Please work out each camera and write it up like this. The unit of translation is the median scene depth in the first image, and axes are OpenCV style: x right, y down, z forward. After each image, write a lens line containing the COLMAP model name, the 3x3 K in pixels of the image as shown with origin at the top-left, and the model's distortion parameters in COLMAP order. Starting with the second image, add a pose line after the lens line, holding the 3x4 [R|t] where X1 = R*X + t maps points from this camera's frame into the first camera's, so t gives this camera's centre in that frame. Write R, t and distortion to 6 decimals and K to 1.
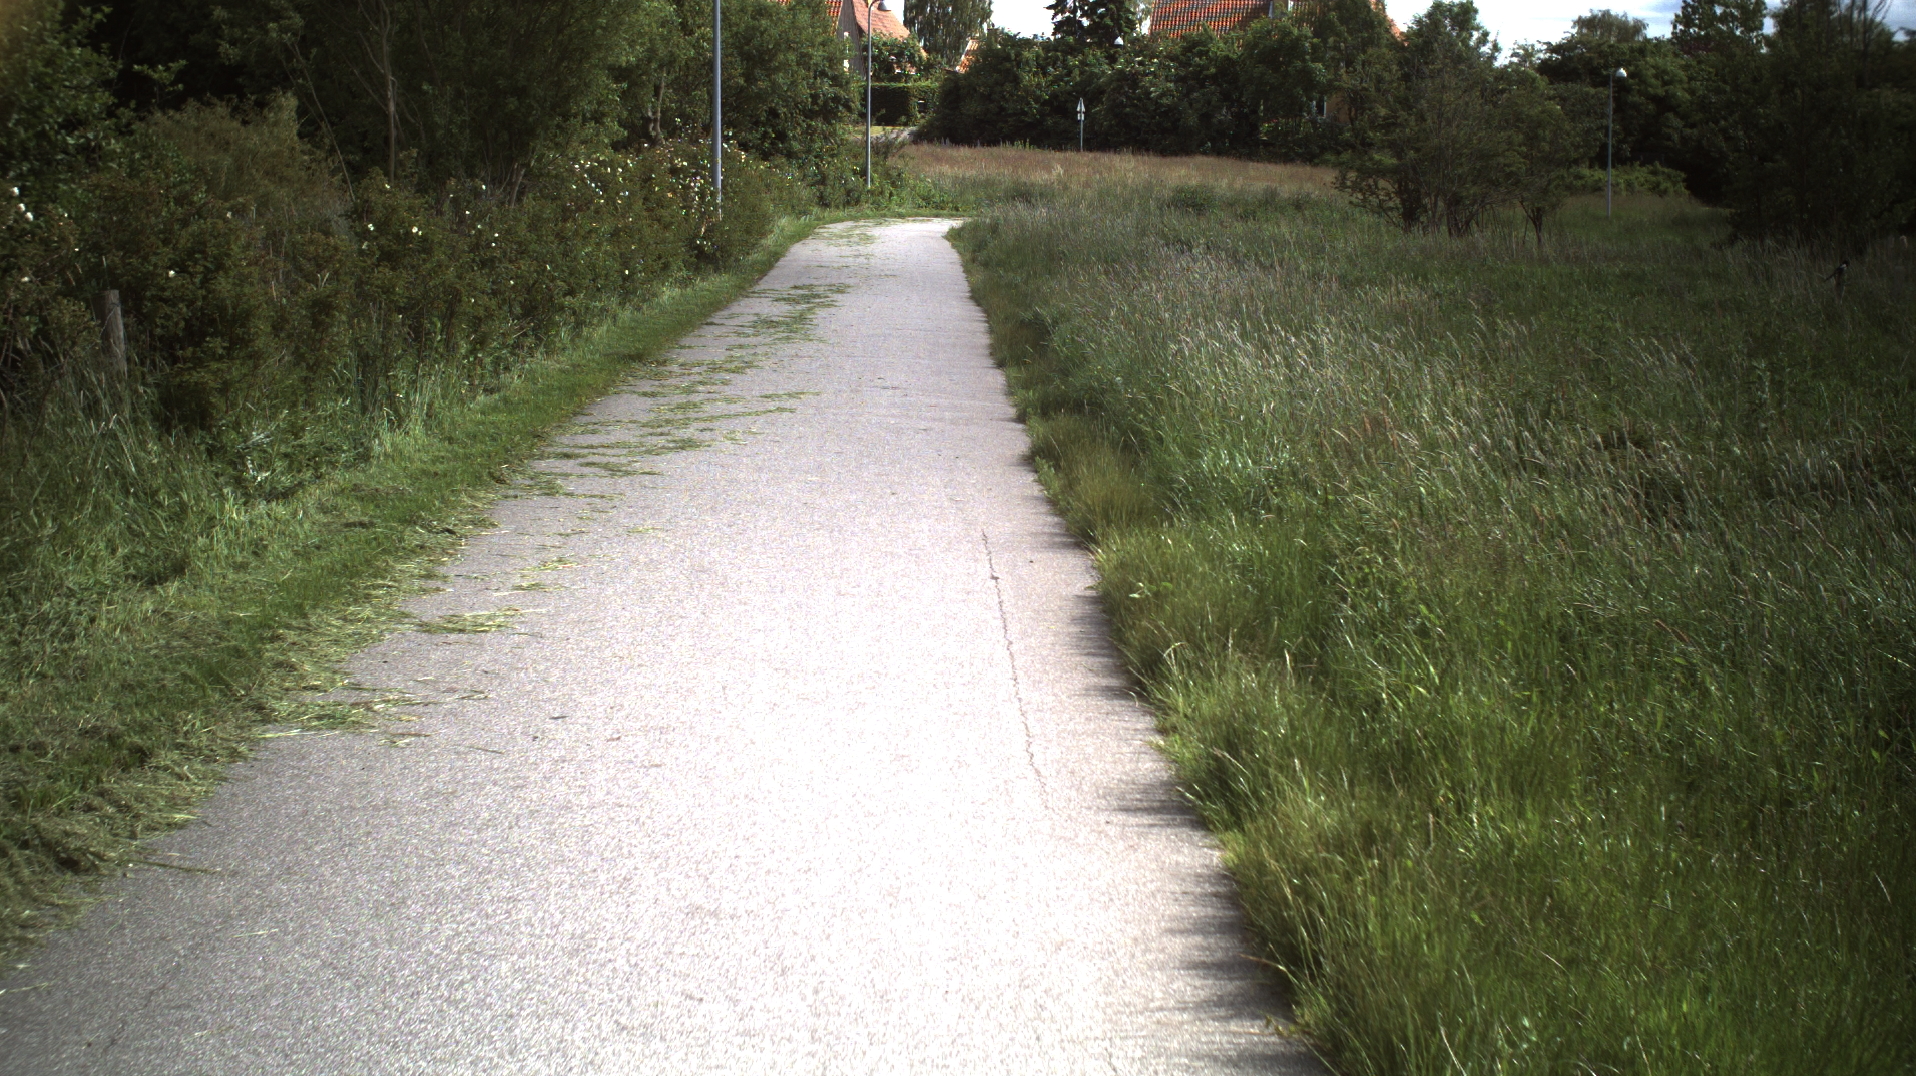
lens RADIAL K [[3225.7, 0, 958.0], [0, 3225.7, 538.0], [0, 0, 1]] dist [-0.275023, 0.250858]
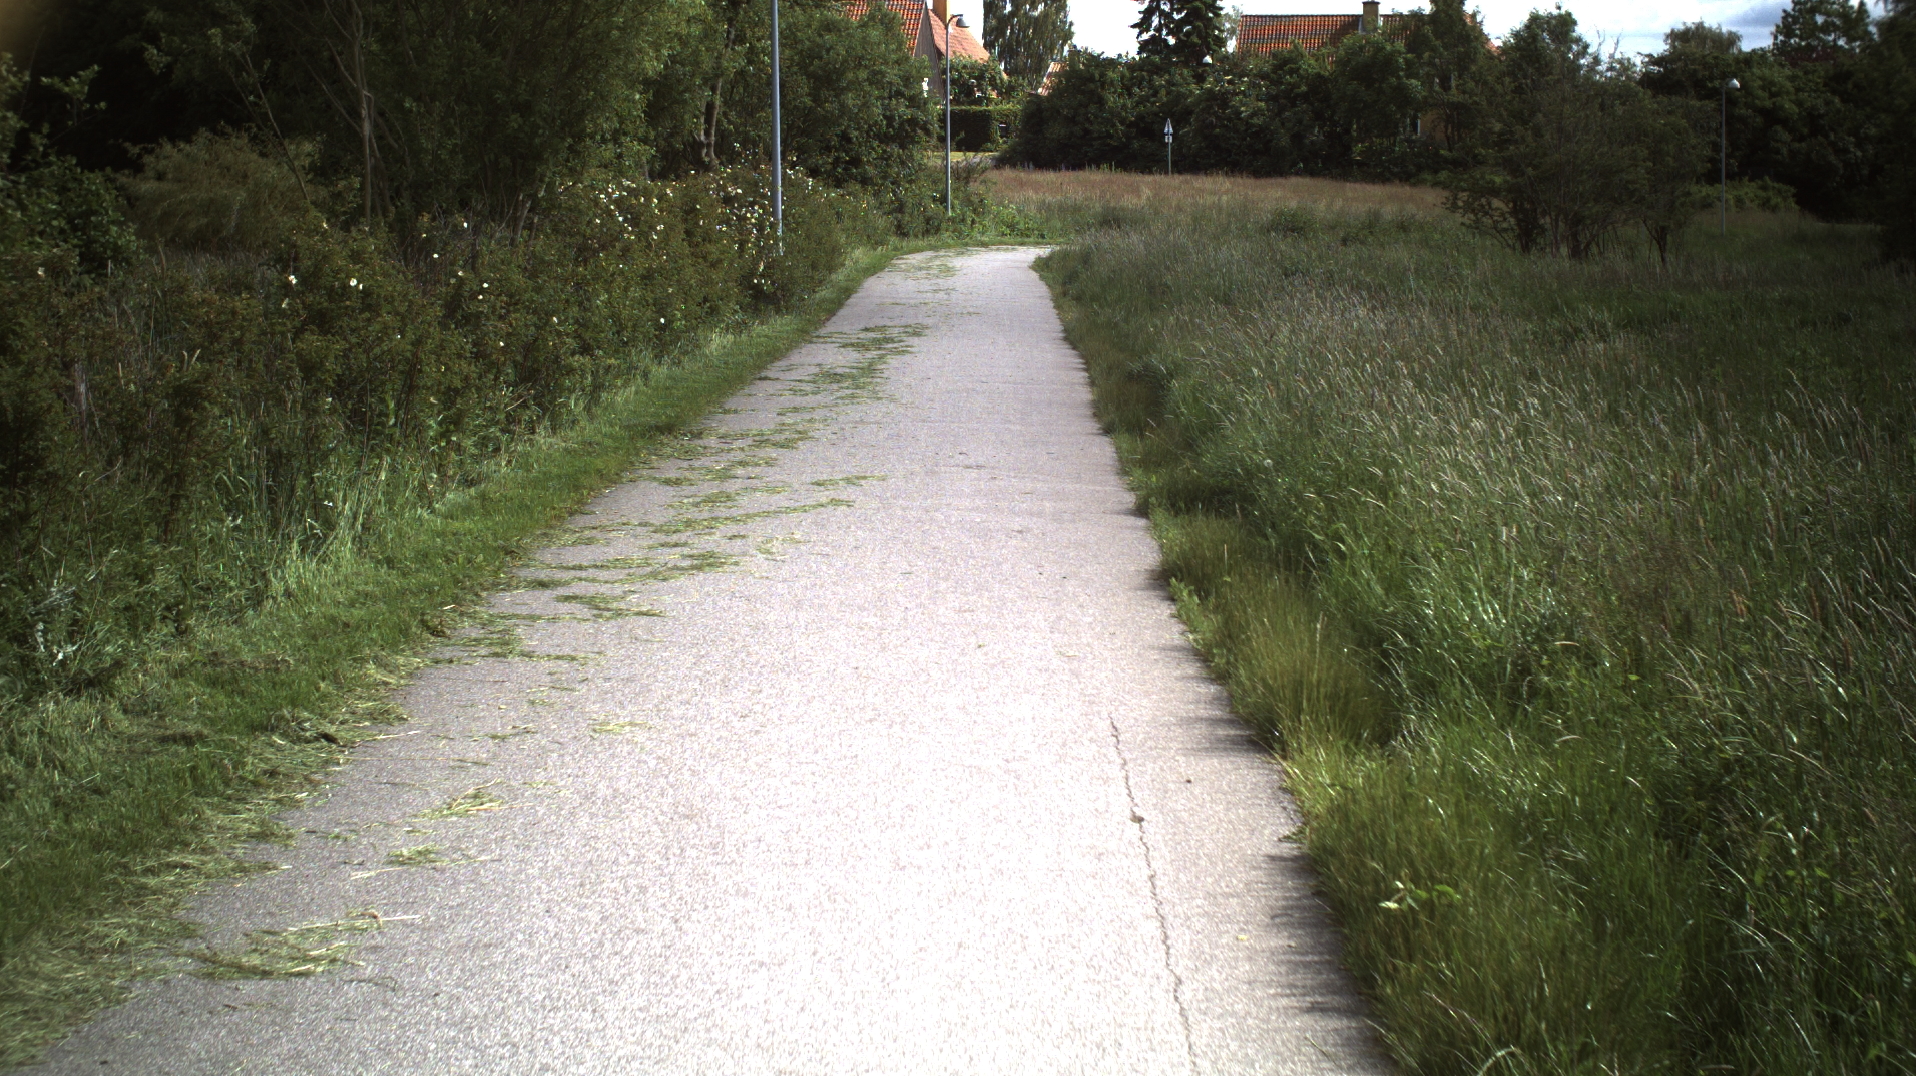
lens RADIAL K [[3225.7, 0, 958.0], [0, 3225.7, 538.0], [0, 0, 1]] dist [-0.275023, 0.250858]
pose [[0.999565, -0.012402, -0.026762, -0.001228], [0.012188, 0.999893, -0.008151, -0.007134], [0.026860, 0.007822, 0.999609, 0.062667]]
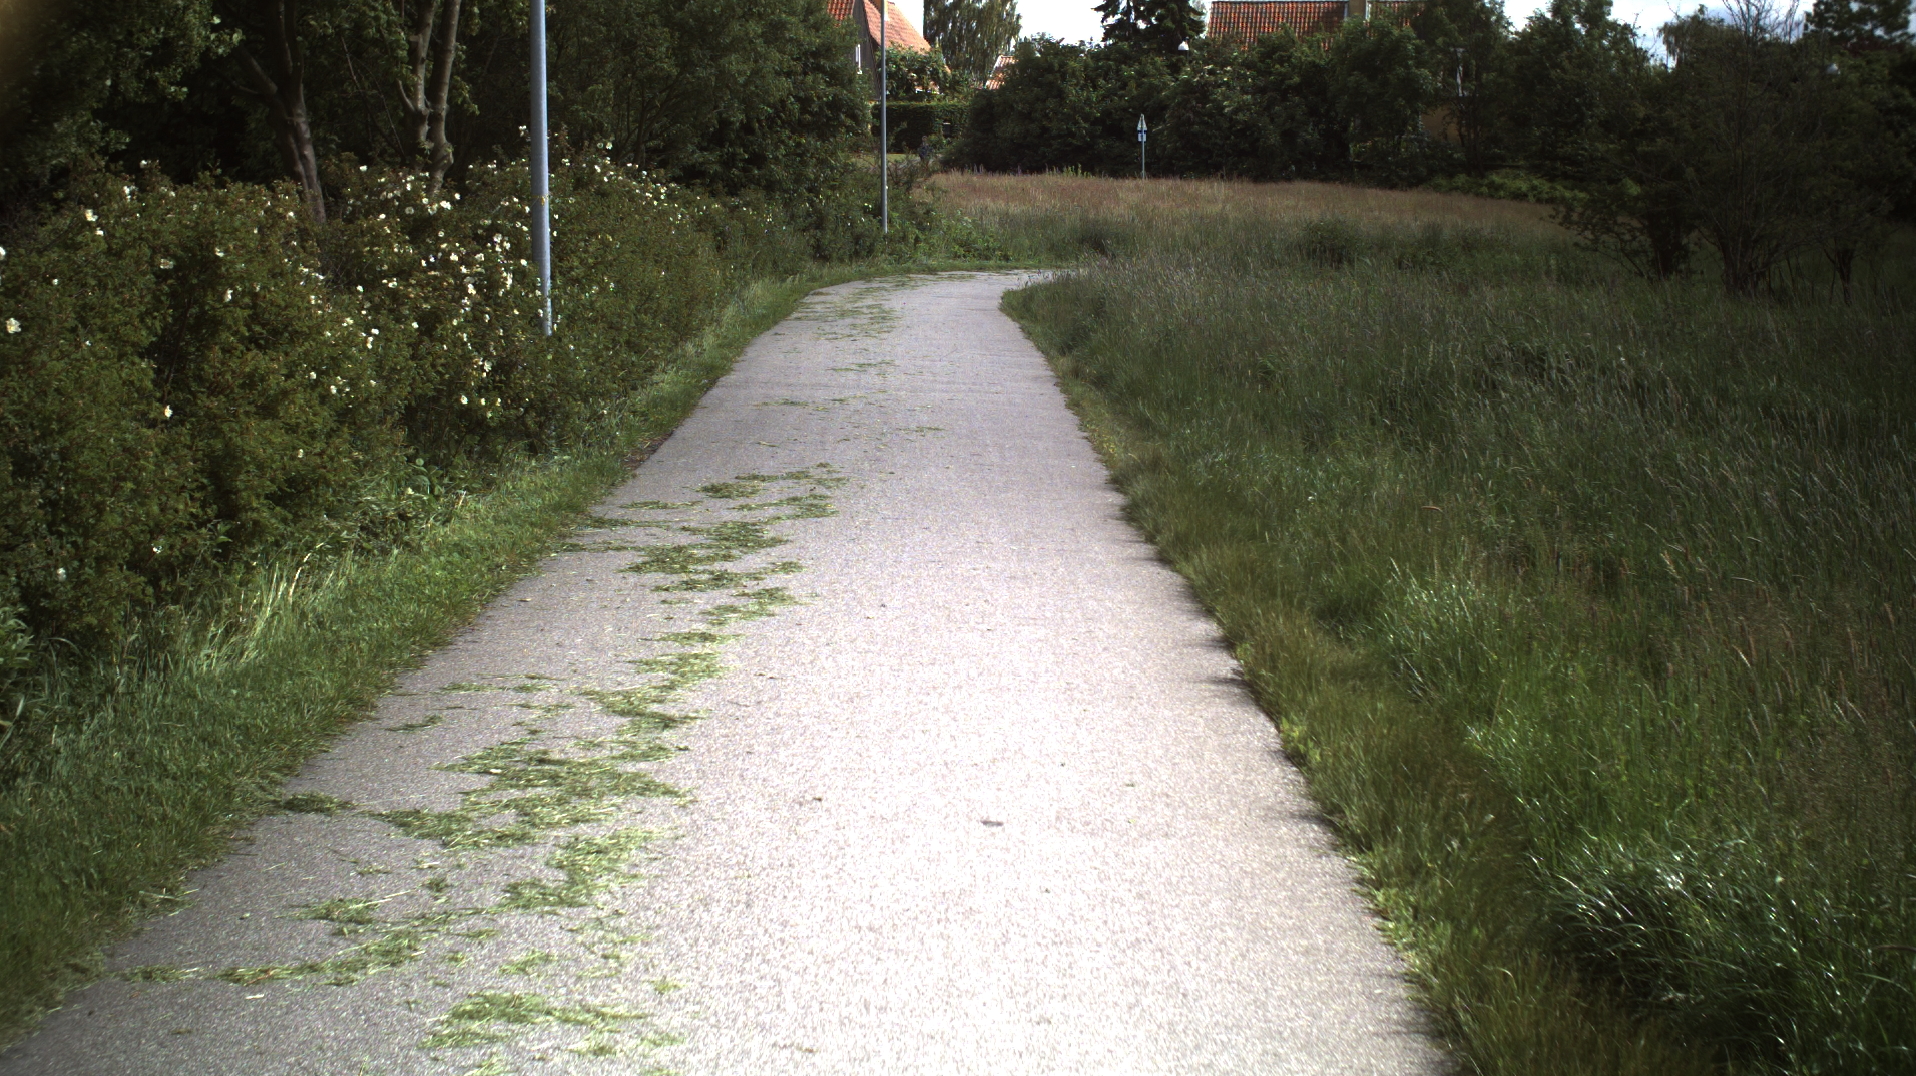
lens RADIAL K [[3225.7, 0, 958.0], [0, 3225.7, 538.0], [0, 0, 1]] dist [-0.275023, 0.250858]
pose [[0.999862, -0.014803, -0.007477, -0.008040], [0.014729, 0.999843, -0.009840, -0.036816], [0.007622, 0.009728, 0.999924, 0.313215]]
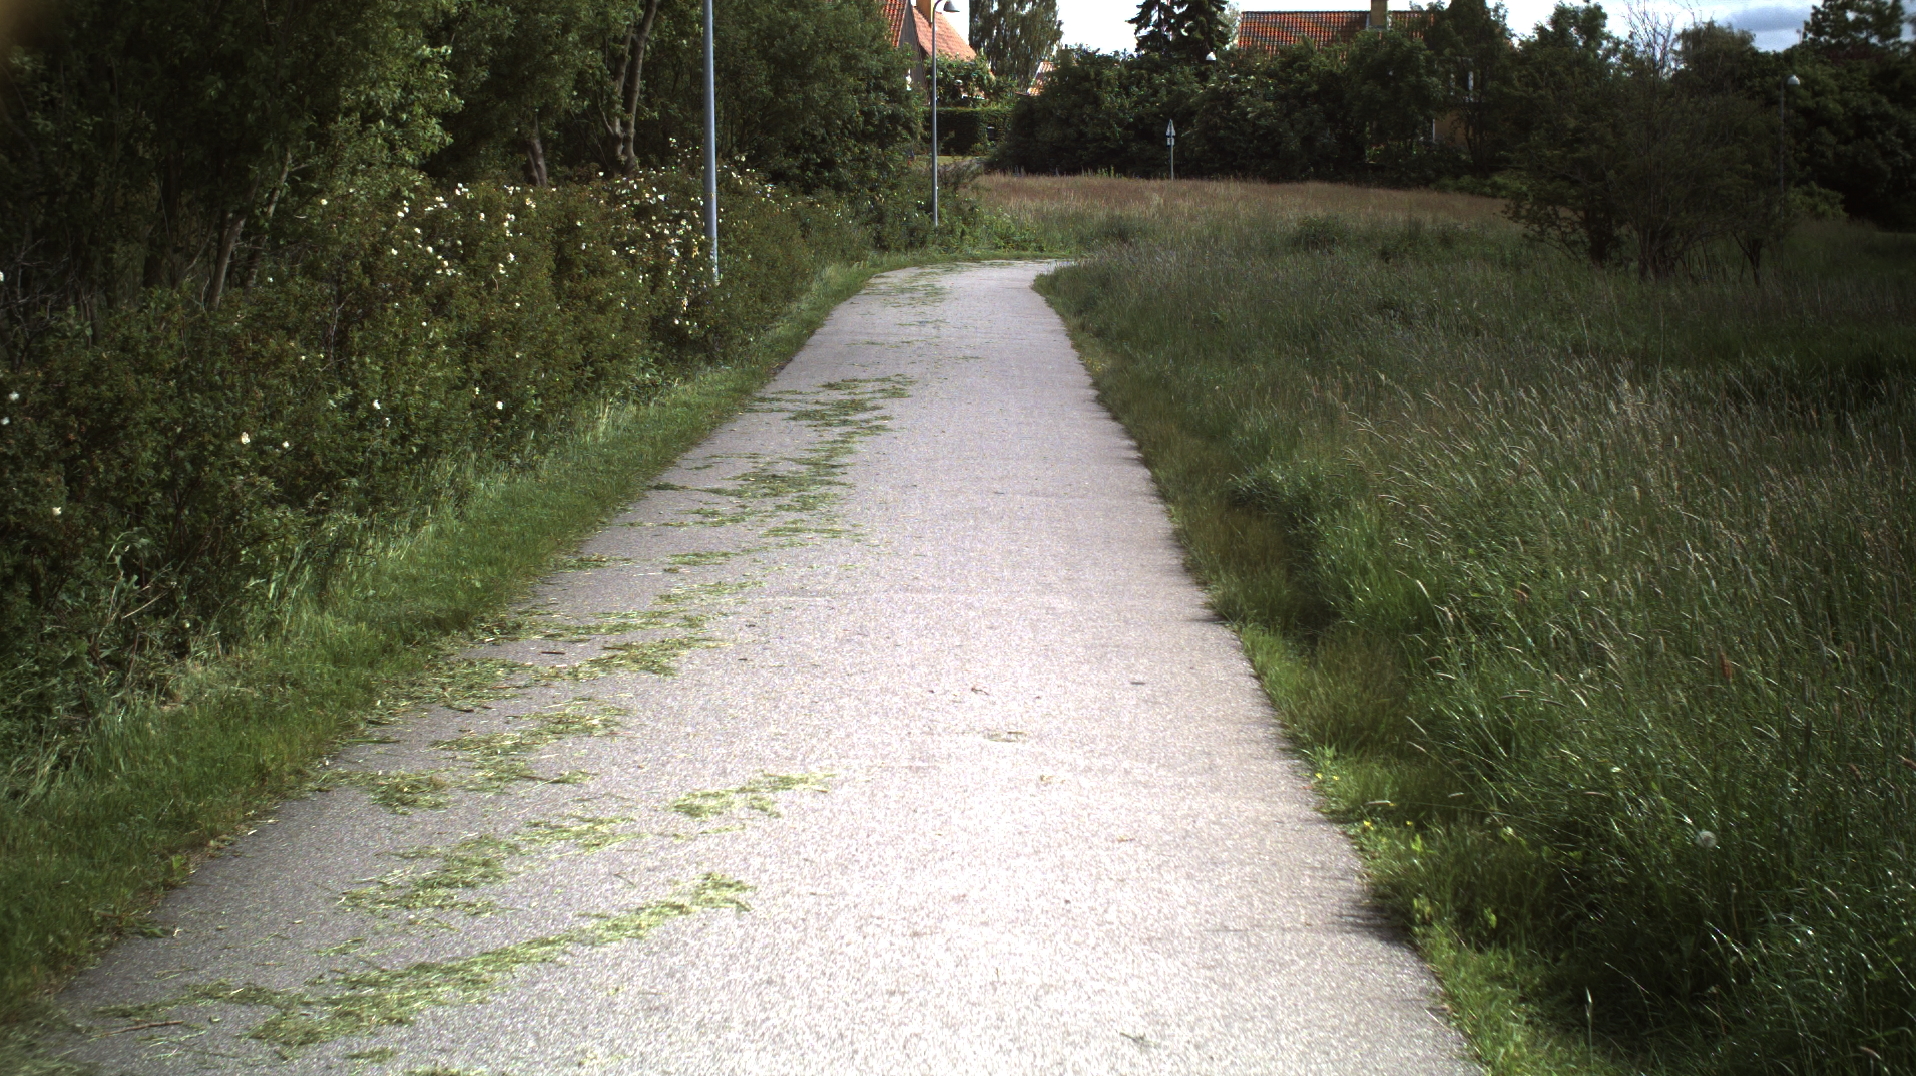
lens RADIAL K [[3225.7, 0, 958.0], [0, 3225.7, 538.0], [0, 0, 1]] dist [-0.275023, 0.250858]
pose [[0.999672, -0.013630, -0.021667, -0.005705], [0.013416, 0.999860, -0.009976, -0.021987], [0.021800, 0.009682, 0.999715, 0.187931]]
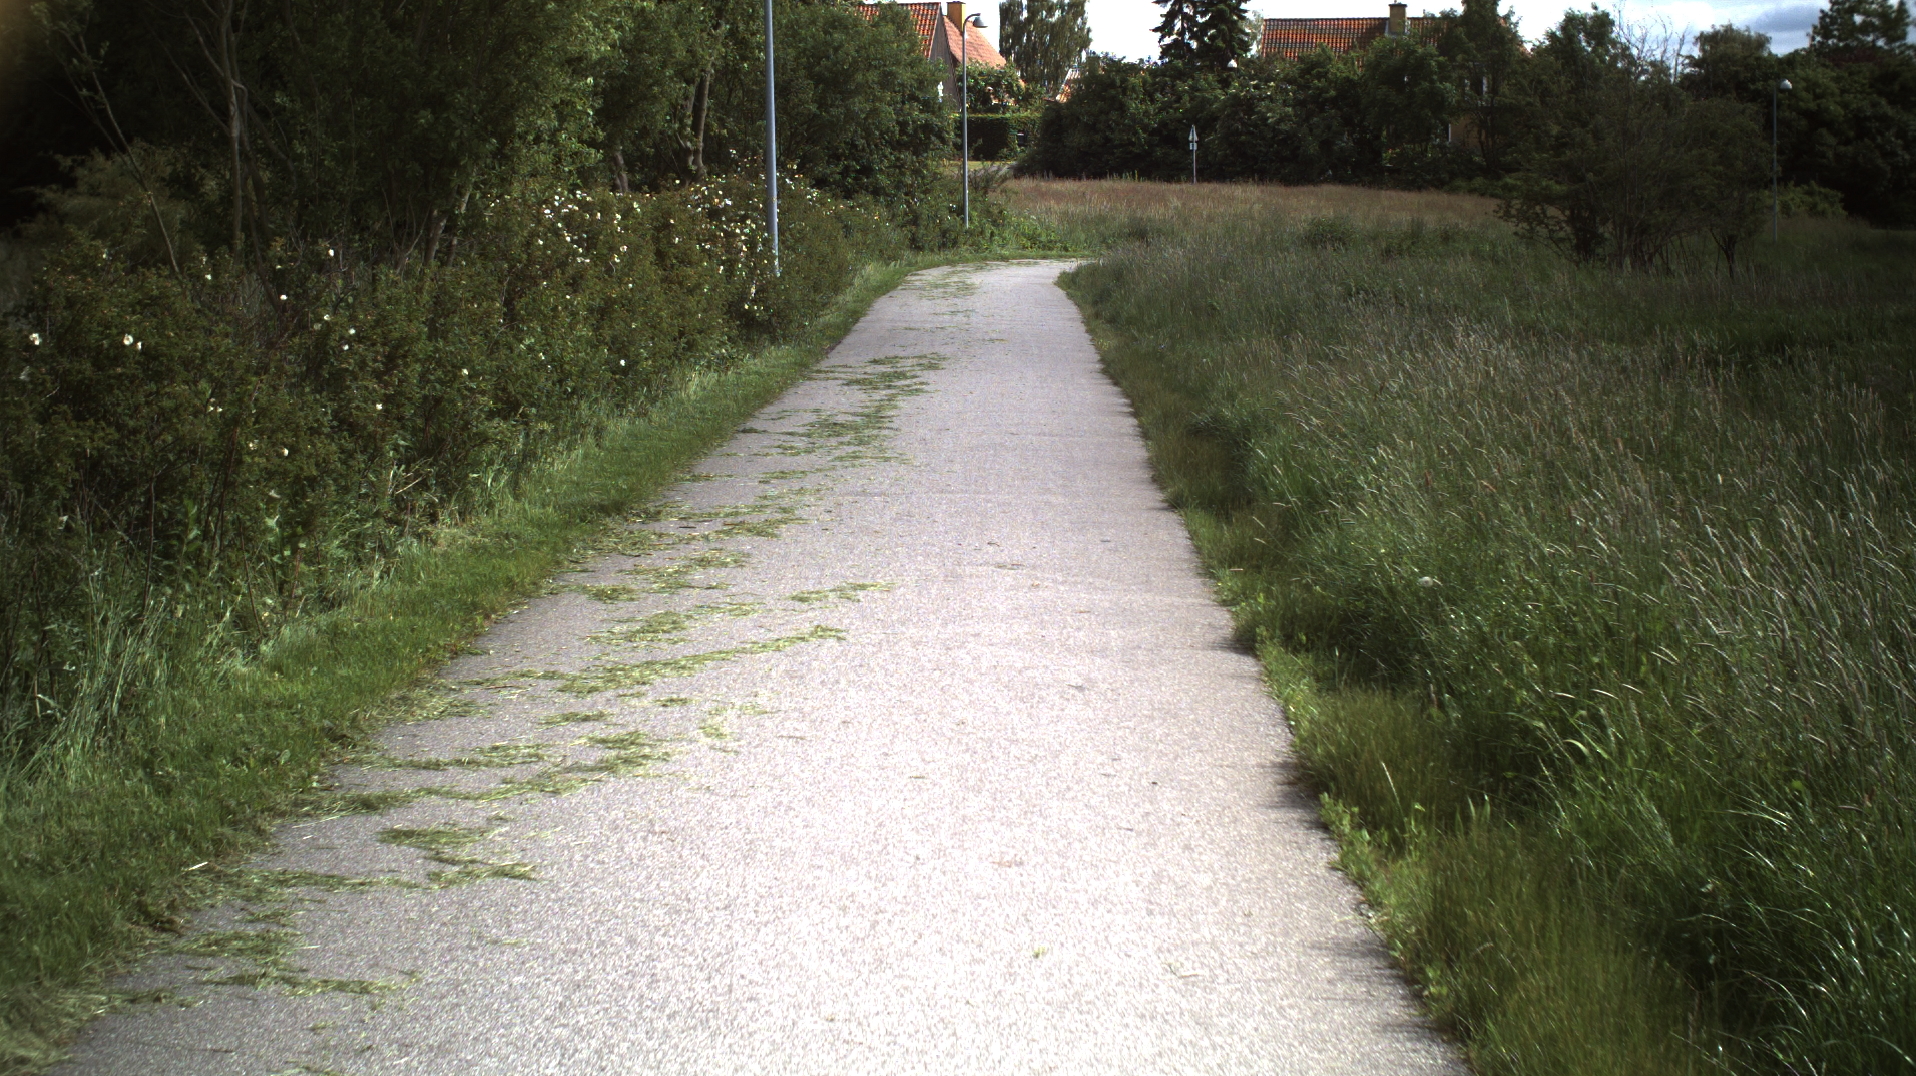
lens RADIAL K [[3225.7, 0, 958.0], [0, 3225.7, 538.0], [0, 0, 1]] dist [-0.275023, 0.250858]
pose [[0.999310, -0.018426, -0.032236, -0.003532], [0.018065, 0.999771, -0.011437, -0.014534], [0.032440, 0.010846, 0.999415, 0.125378]]
